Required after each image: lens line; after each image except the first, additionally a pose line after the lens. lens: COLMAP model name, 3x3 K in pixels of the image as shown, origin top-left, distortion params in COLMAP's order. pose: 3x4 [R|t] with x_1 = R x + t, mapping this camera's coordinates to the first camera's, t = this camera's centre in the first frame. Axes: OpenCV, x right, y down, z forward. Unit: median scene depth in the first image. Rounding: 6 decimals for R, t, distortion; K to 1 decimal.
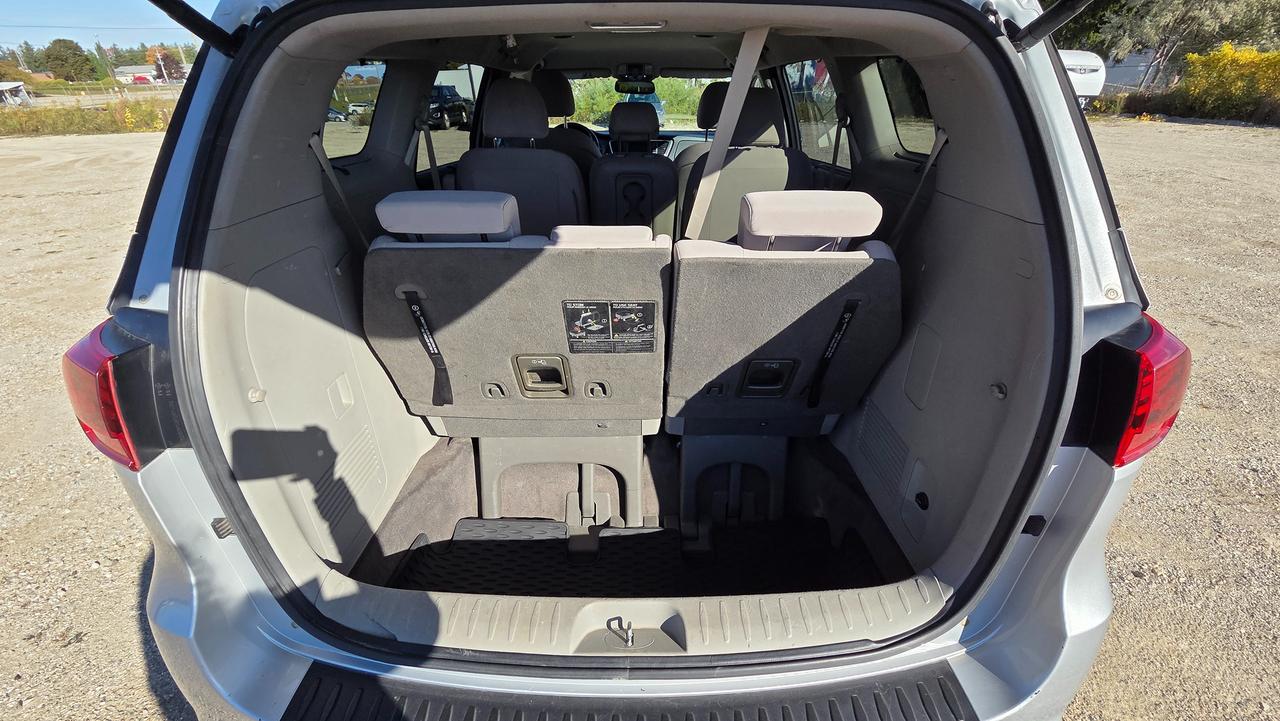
lens RADIAL K [[516.3, 0, 638.5], [0, 516.3, 362.3], [0, 0, 1]] dist [0.004244, -0.001371]
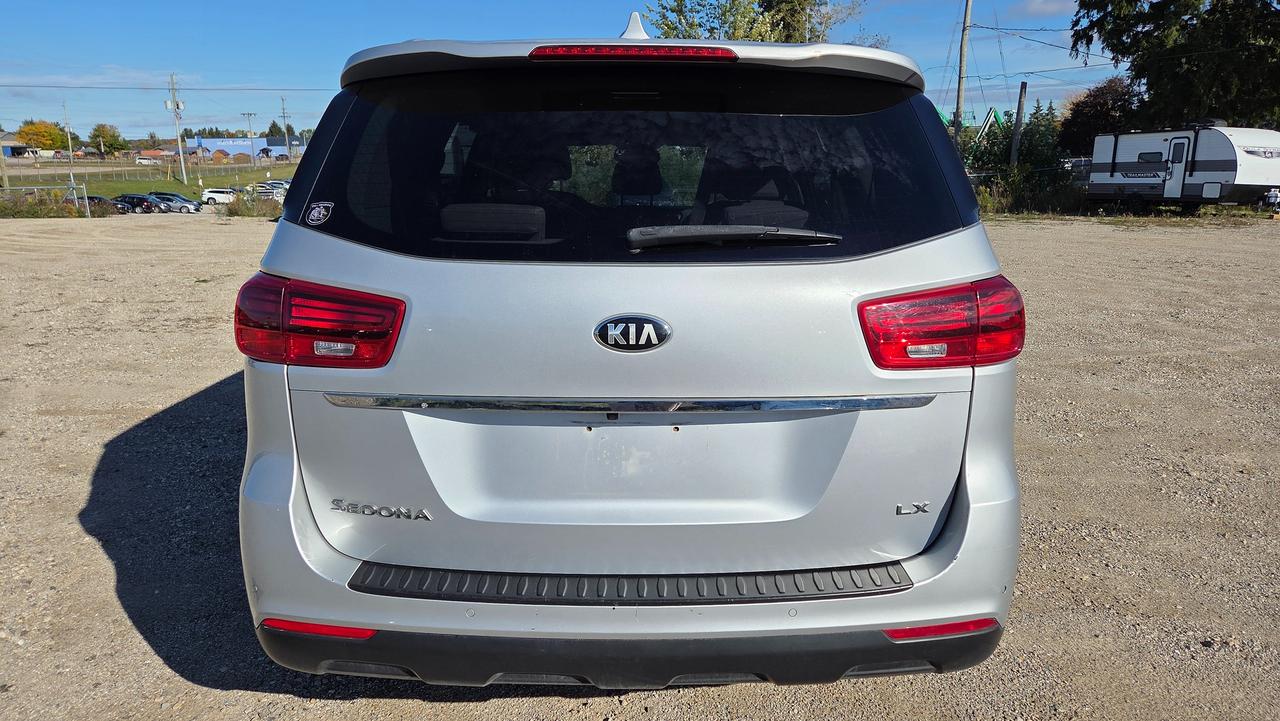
lens RADIAL K [[869.2, 0, 644.0], [0, 869.2, 355.3], [0, 0, 1]] dist [0.049768, -0.022692]
pose [[0.999909, 0.012395, 0.005365, -0.001263], [-0.010378, 0.959317, -0.282139, 0.079800], [-0.008644, 0.282057, 0.959359, -0.122861]]
